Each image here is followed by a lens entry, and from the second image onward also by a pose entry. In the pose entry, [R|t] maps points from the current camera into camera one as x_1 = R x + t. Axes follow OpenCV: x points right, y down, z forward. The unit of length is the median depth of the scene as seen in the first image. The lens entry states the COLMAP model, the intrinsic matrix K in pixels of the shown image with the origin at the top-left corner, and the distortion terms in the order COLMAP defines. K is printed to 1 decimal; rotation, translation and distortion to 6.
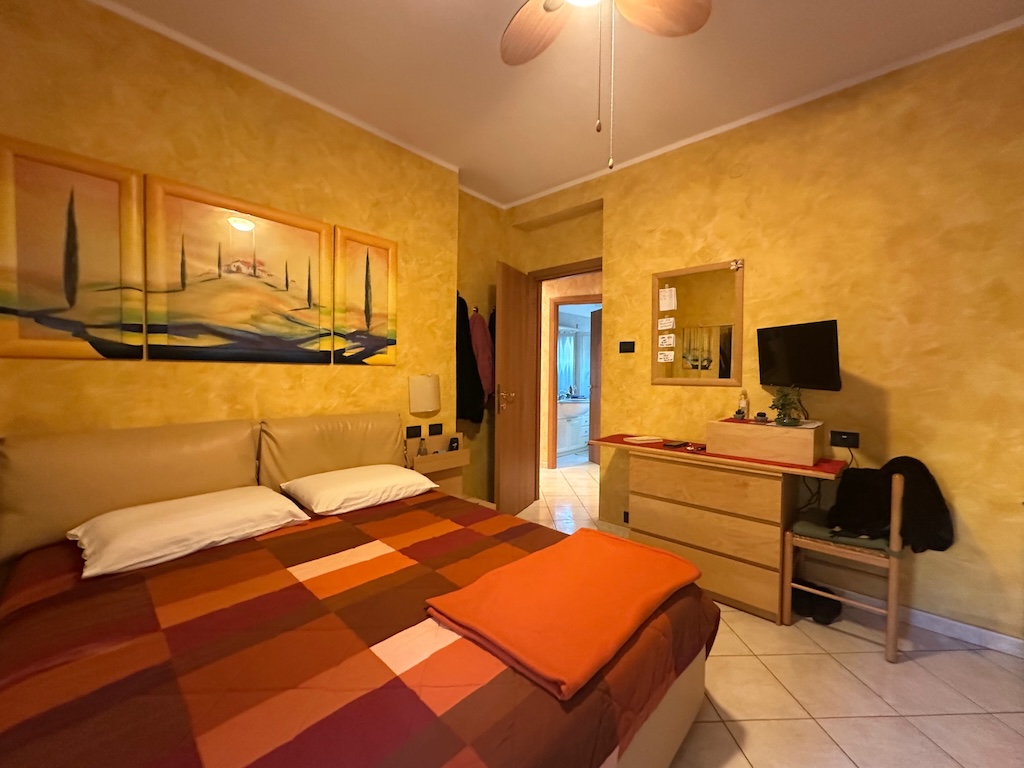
lens RADIAL K [[407.4, 0, 512.0], [0, 407.4, 384.0], [0, 0, 1]] dist [0.000193, 0.000192]
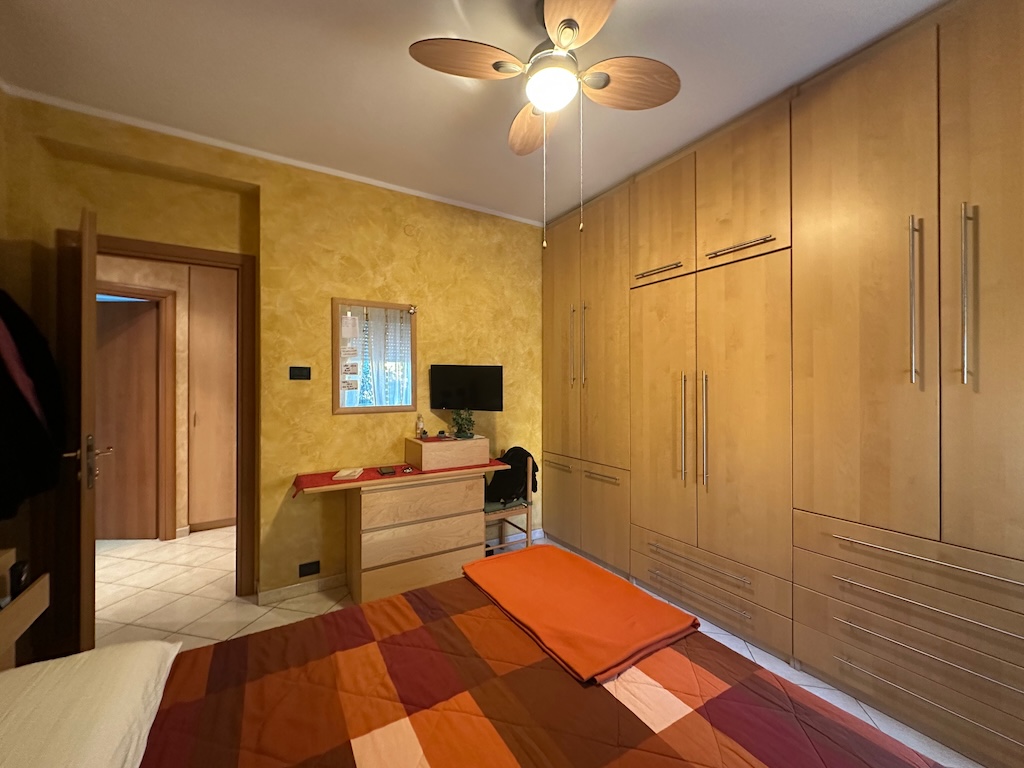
lens RADIAL K [[407.4, 0, 512.0], [0, 407.4, 384.0], [0, 0, 1]] dist [0.000193, 0.000192]
pose [[0.281680, -0.008696, 0.959469, -0.494379], [0.031809, 0.999494, -0.000279, -0.062223], [-0.958981, 0.030598, 0.281814, 0.378932]]
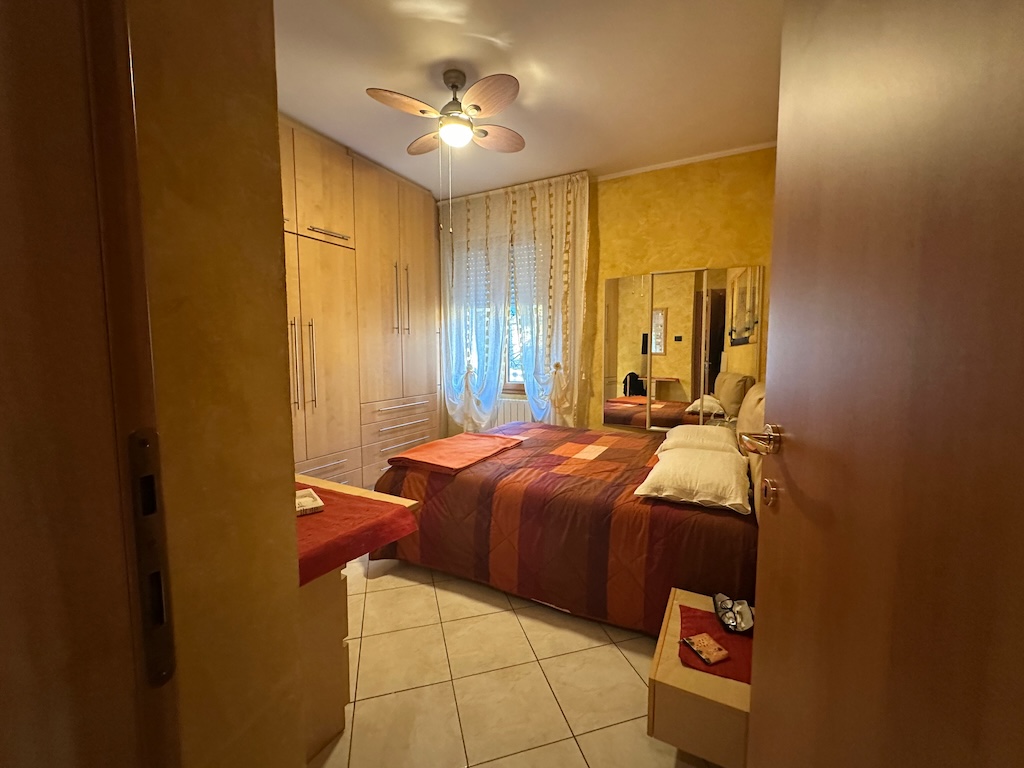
lens RADIAL K [[407.4, 0, 512.0], [0, 407.4, 384.0], [0, 0, 1]] dist [0.000193, 0.000192]
pose [[-0.975322, 0.009196, -0.220597, 0.175667], [-0.016103, 0.993508, 0.112615, -0.034504], [0.220201, 0.113388, -0.968842, 1.449617]]
